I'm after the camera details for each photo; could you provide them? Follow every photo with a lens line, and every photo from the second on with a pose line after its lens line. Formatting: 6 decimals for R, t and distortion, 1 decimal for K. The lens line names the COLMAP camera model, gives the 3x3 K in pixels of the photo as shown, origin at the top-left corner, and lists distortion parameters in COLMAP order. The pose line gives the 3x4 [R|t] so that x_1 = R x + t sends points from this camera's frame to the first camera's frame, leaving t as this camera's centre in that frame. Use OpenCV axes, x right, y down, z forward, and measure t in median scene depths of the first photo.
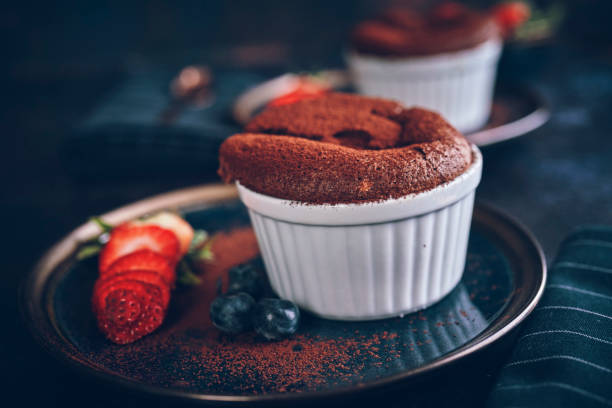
lens RADIAL K [[906.6, 0, 306.0], [0, 906.6, 204.0], [0, 0, 1]] dist [0.027022, 0.155194]
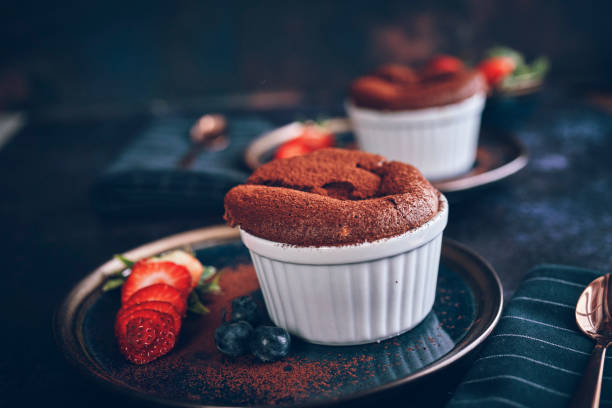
lens RADIAL K [[897.3, 0, 306.0], [0, 897.3, 204.0], [0, 0, 1]] dist [0.053281, 0.101921]
pose [[0.999702, 0.003114, -0.024226, 0.040922], [-0.003863, 0.999513, -0.030953, -0.018388], [0.024118, 0.031037, 0.999227, -0.169811]]
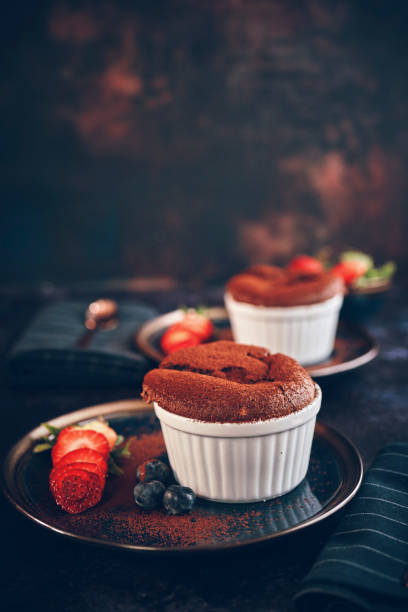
lens RADIAL K [[886.1, 0, 216.2], [0, 886.1, 305.4], [0, 0, 1]] dist [0.059305, 0.036014]
pose [[0.997736, 0.044906, 0.050072, -0.059694], [-0.039342, 0.993476, -0.107041, -0.033865], [-0.054552, 0.104829, 0.992993, -0.464340]]
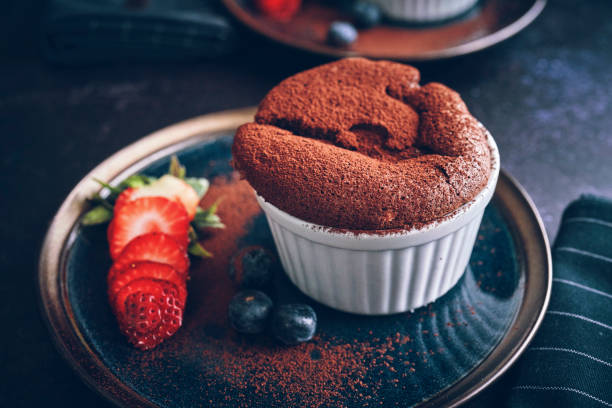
lens RADIAL K [[897.3, 0, 306.0], [0, 897.3, 204.0], [0, 0, 1]] dist [0.053281, 0.101921]
pose [[0.997879, -0.002233, 0.065055, -0.085645], [-0.018010, 0.950930, 0.308883, -0.319925], [-0.062553, -0.309399, 0.948873, 0.069761]]
